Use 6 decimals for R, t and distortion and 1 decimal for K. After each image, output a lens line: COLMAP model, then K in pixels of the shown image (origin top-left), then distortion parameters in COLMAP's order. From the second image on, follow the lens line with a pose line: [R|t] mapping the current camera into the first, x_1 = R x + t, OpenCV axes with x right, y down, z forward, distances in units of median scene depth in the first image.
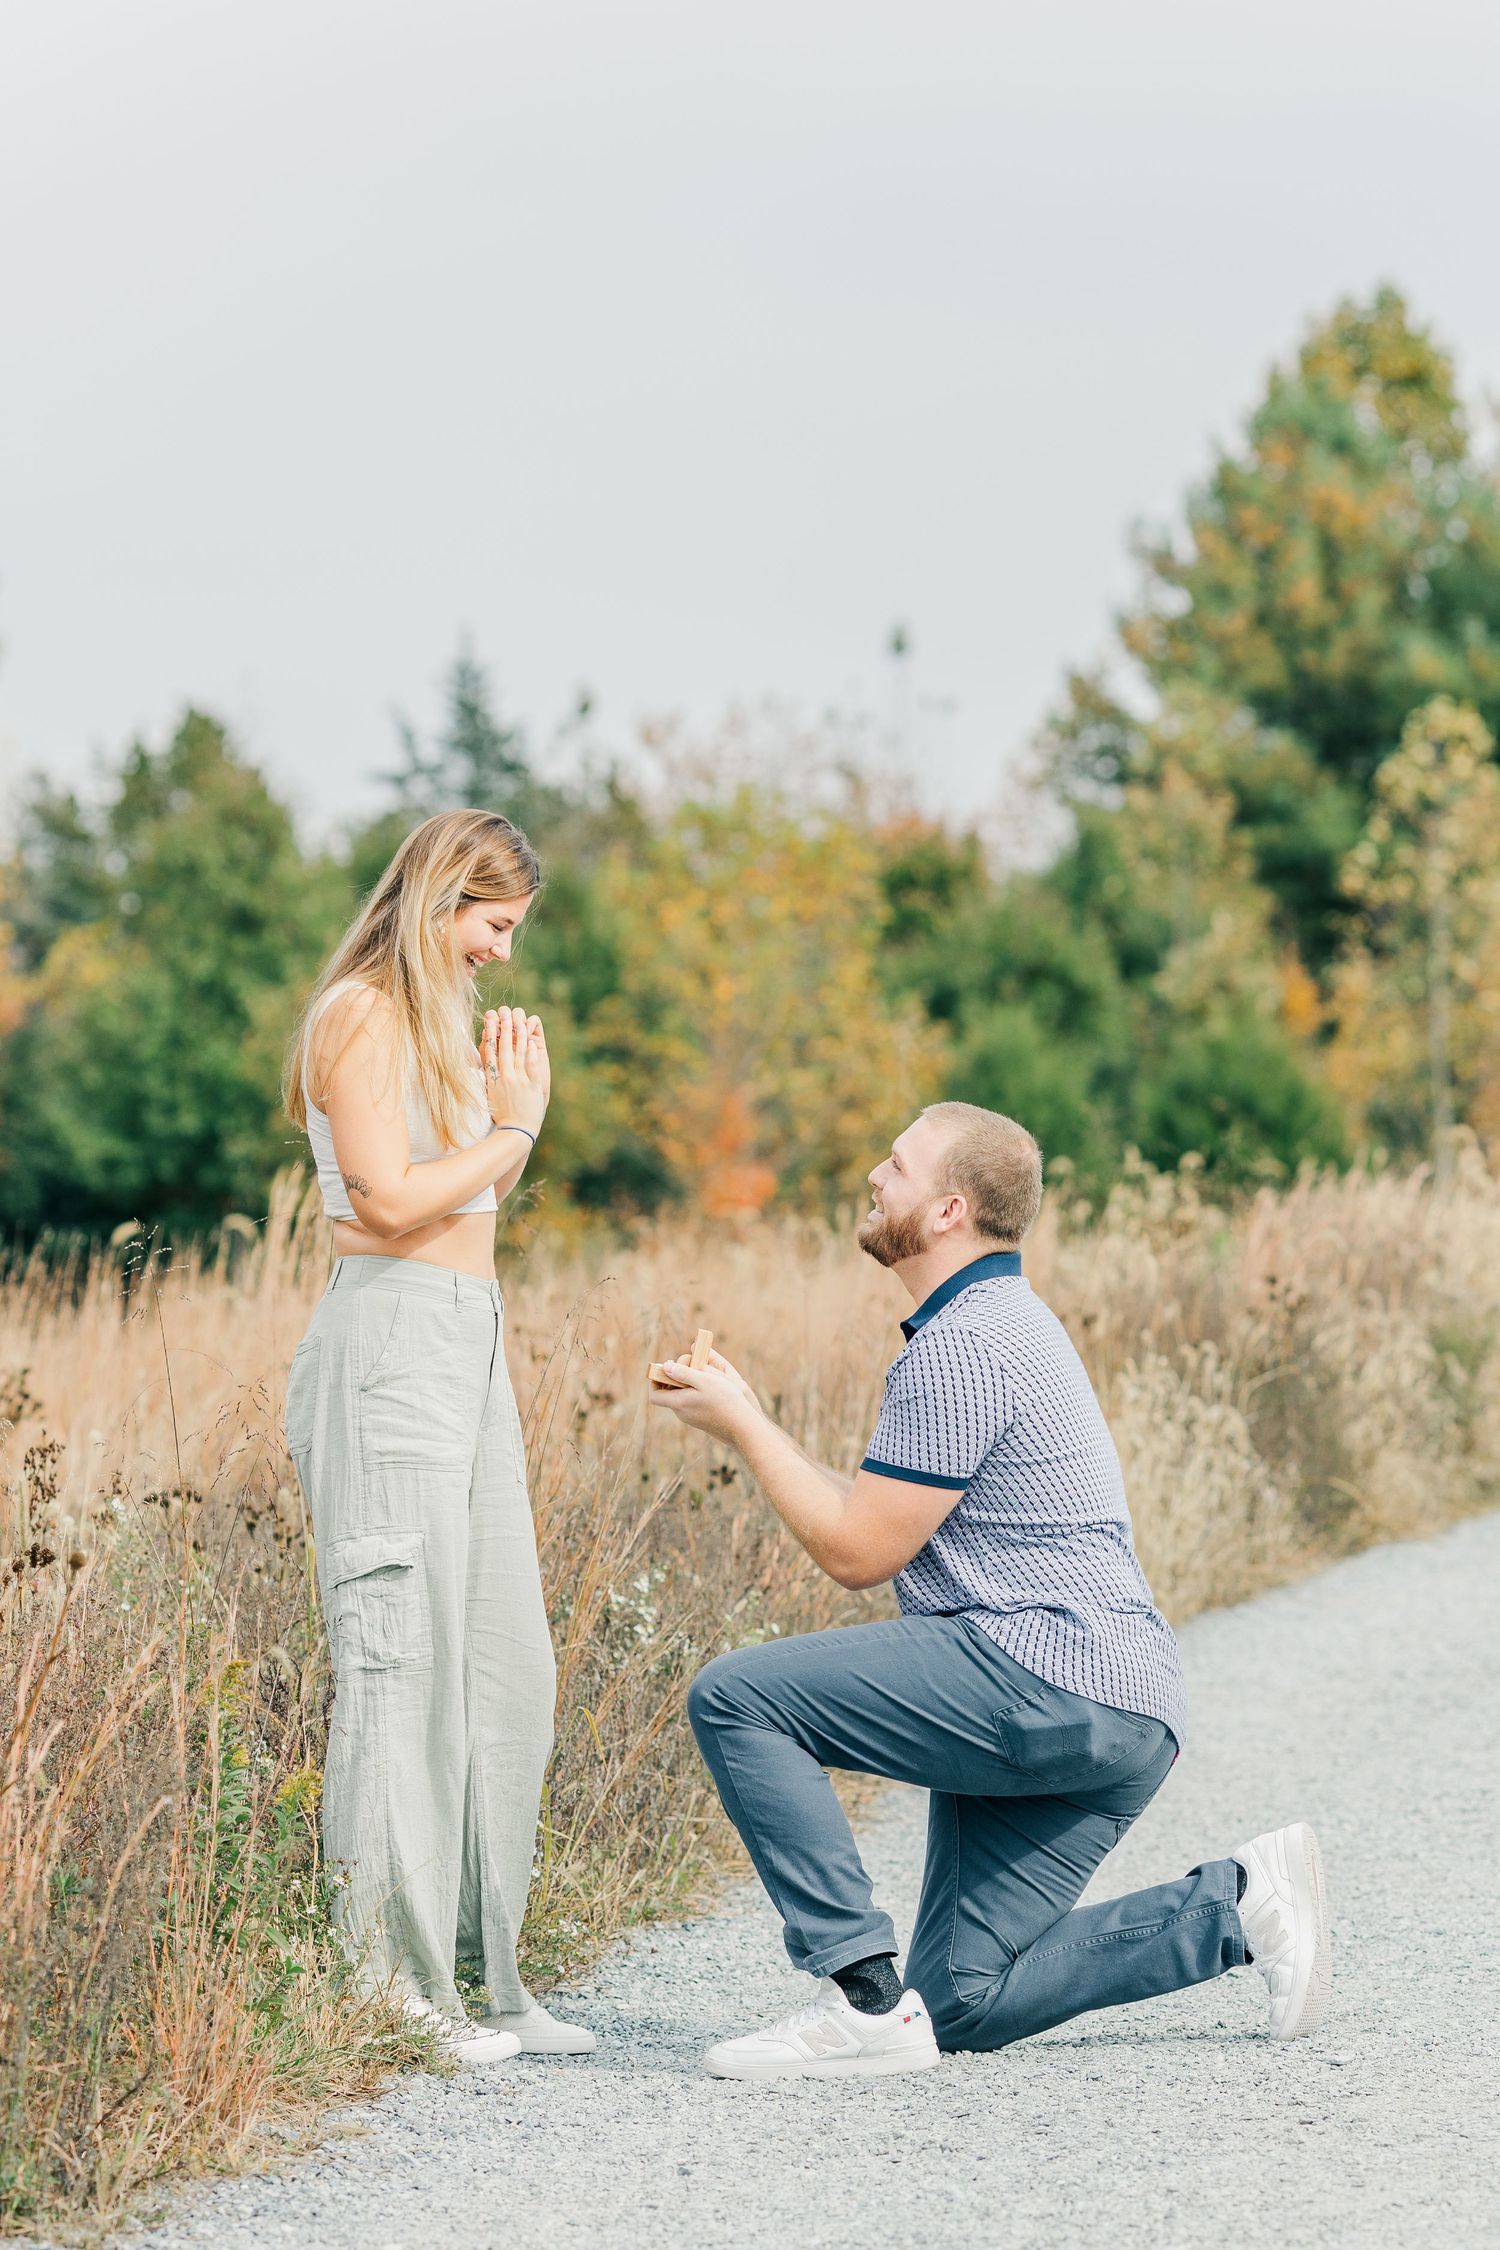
lens RADIAL K [[9952.9, 0, 748.9], [0, 9952.9, 1156.1], [0, 0, 1]] dist [-0.094501, 1.602560]
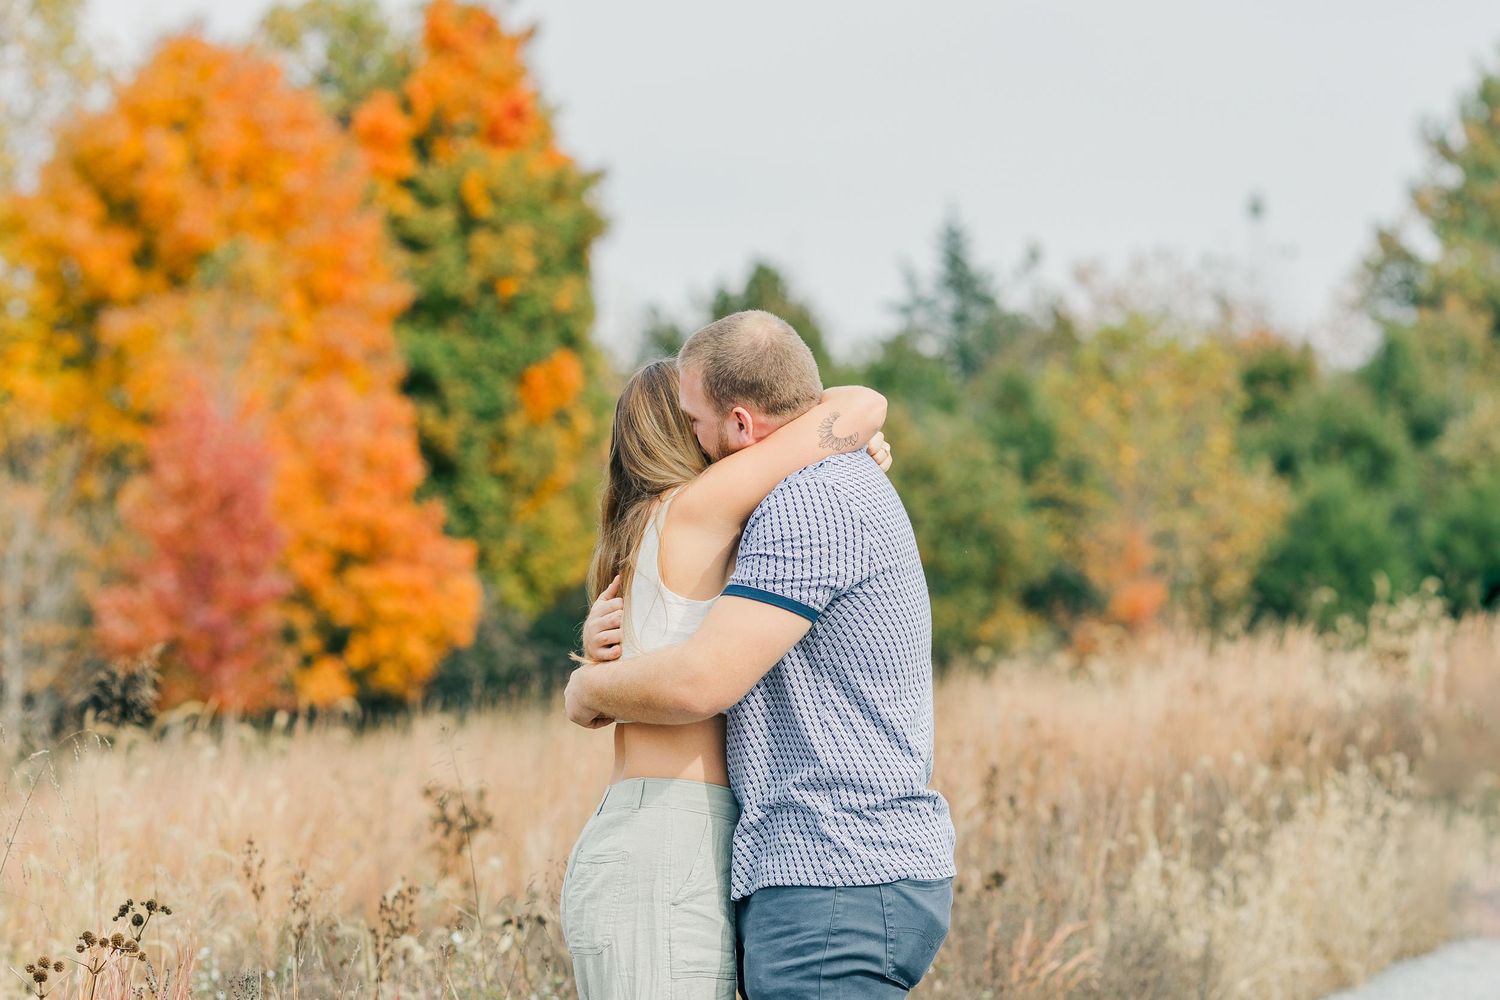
lens RADIAL K [[6884.9, 0, 750.4], [0, 6884.9, 603.0], [0, 0, 1]] dist [-0.242705, 7.781774]
pose [[0.998009, -0.011066, -0.062100, 0.004284], [0.011416, 0.999921, 0.005274, -0.001697], [0.062037, -0.005972, 0.998056, 0.023399]]
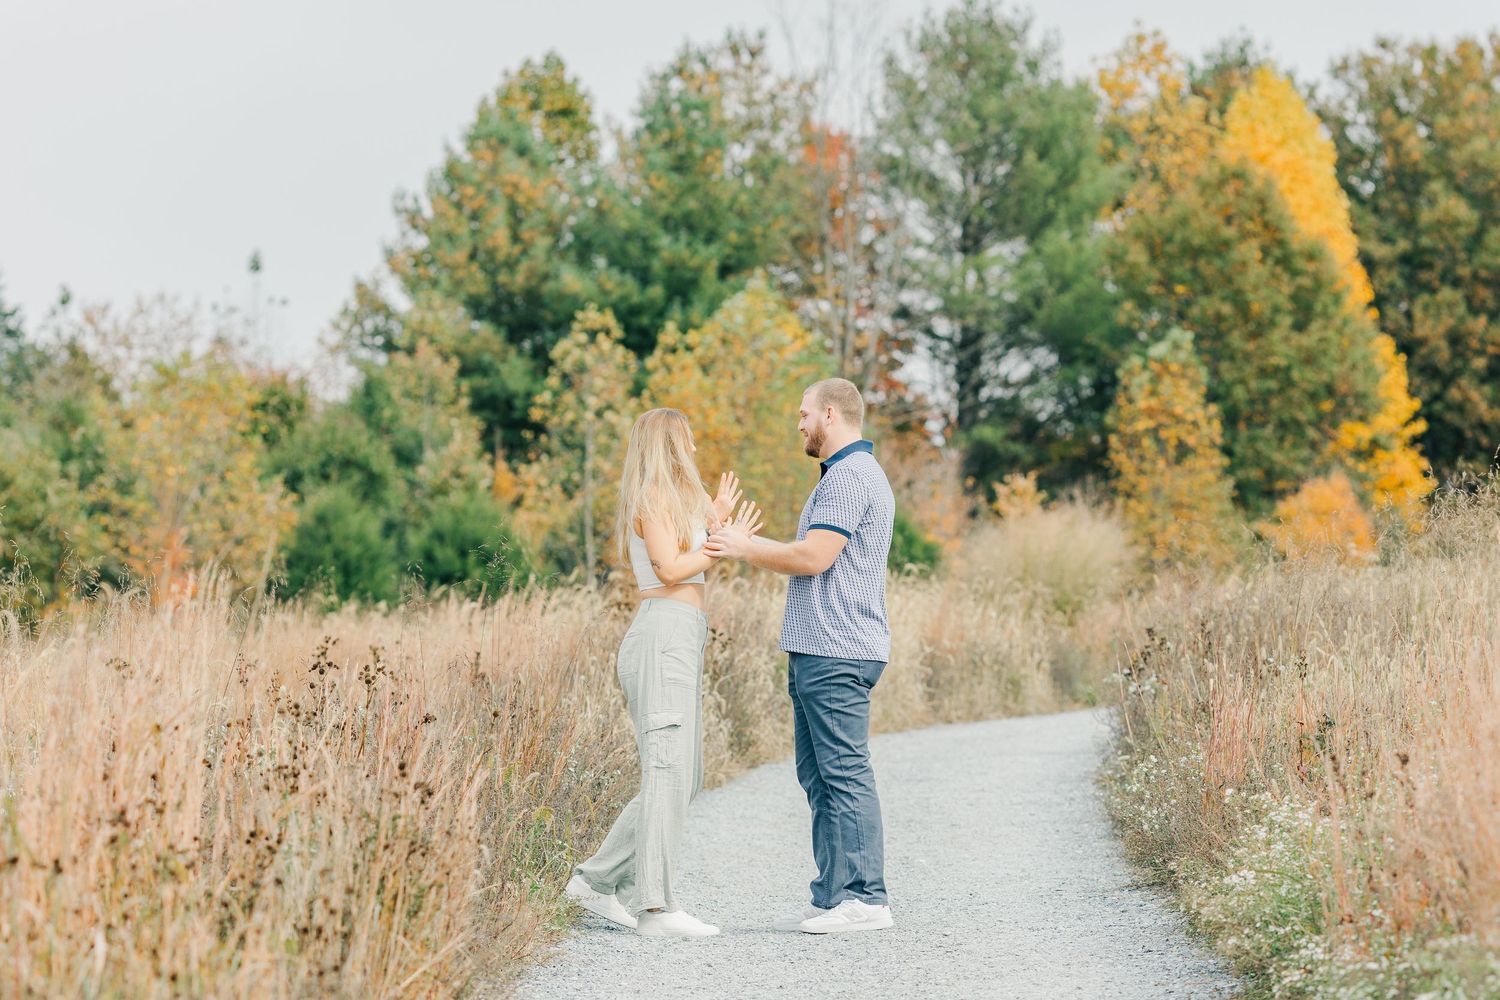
lens RADIAL K [[6418.5, 0, 749.5], [0, 6418.5, 499.8], [0, 0, 1]] dist [-0.103700, 0.449661]
pose [[0.993673, 0.016594, 0.111078, -0.025543], [-0.015203, 0.999795, -0.013355, 0.001093], [-0.111277, 0.011582, 0.993722, -0.086421]]
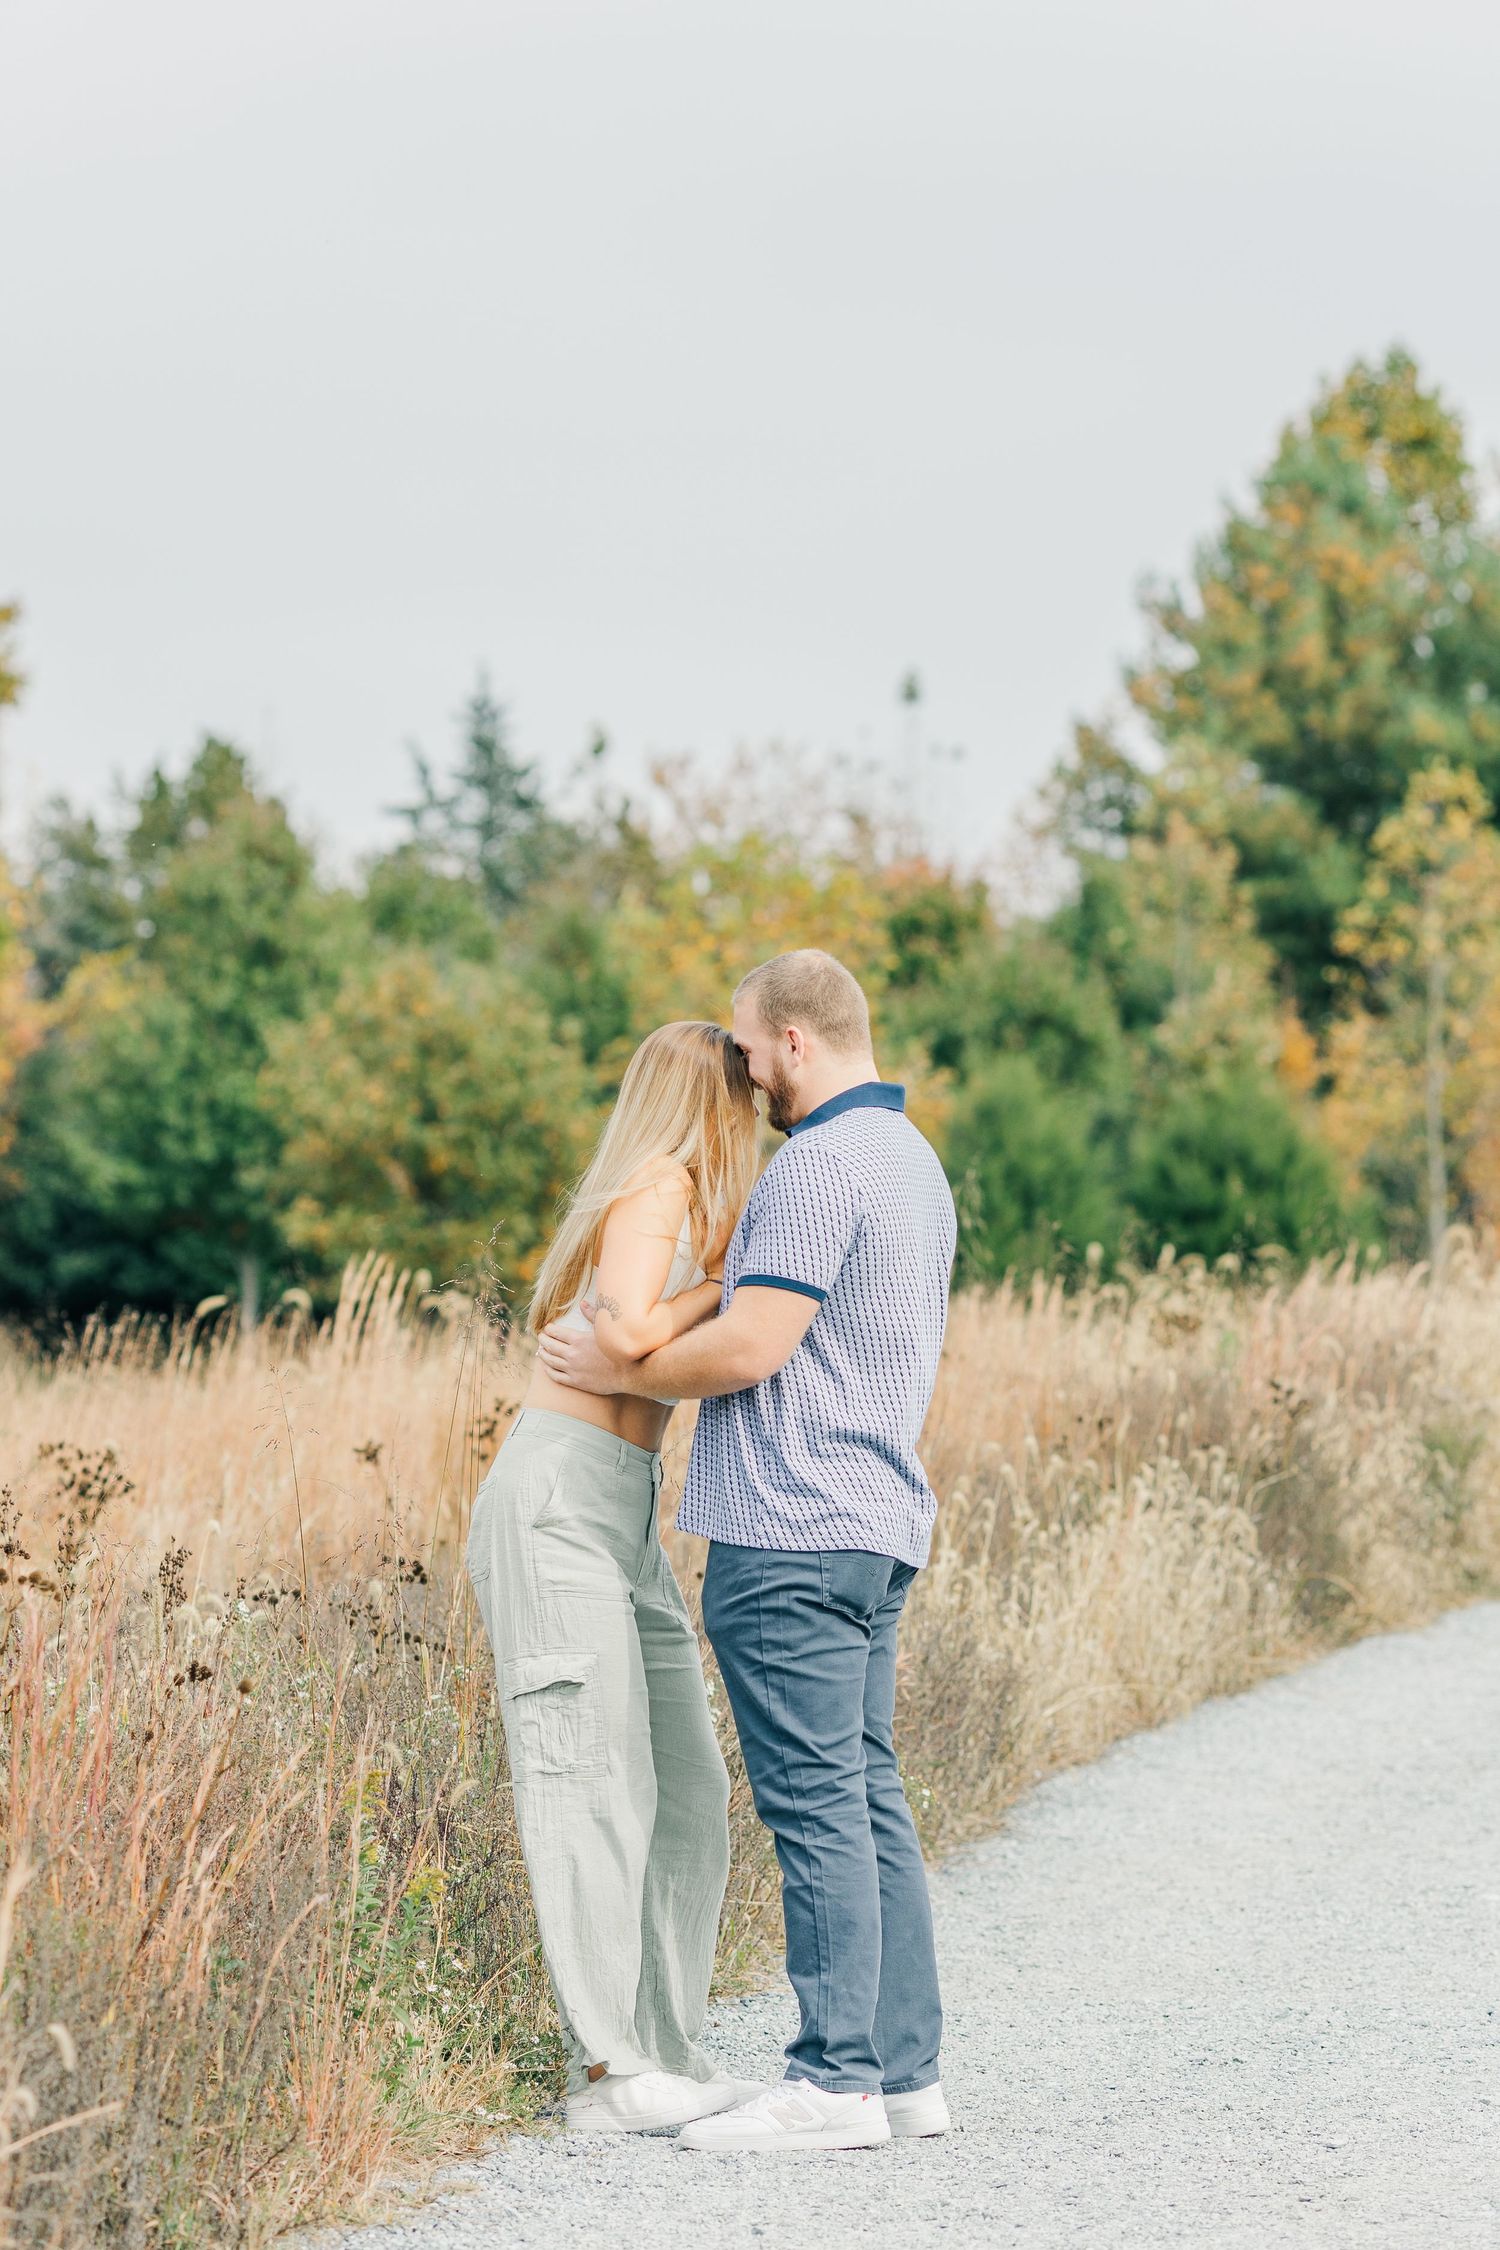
lens RADIAL K [[9952.9, 0, 748.9], [0, 9952.9, 1156.1], [0, 0, 1]] dist [-0.094501, 1.602560]
pose [[0.999716, 0.023814, 0.000858, -0.001402], [-0.023812, 0.999715, -0.001849, -0.002290], [-0.000902, 0.001828, 0.999998, -0.016812]]
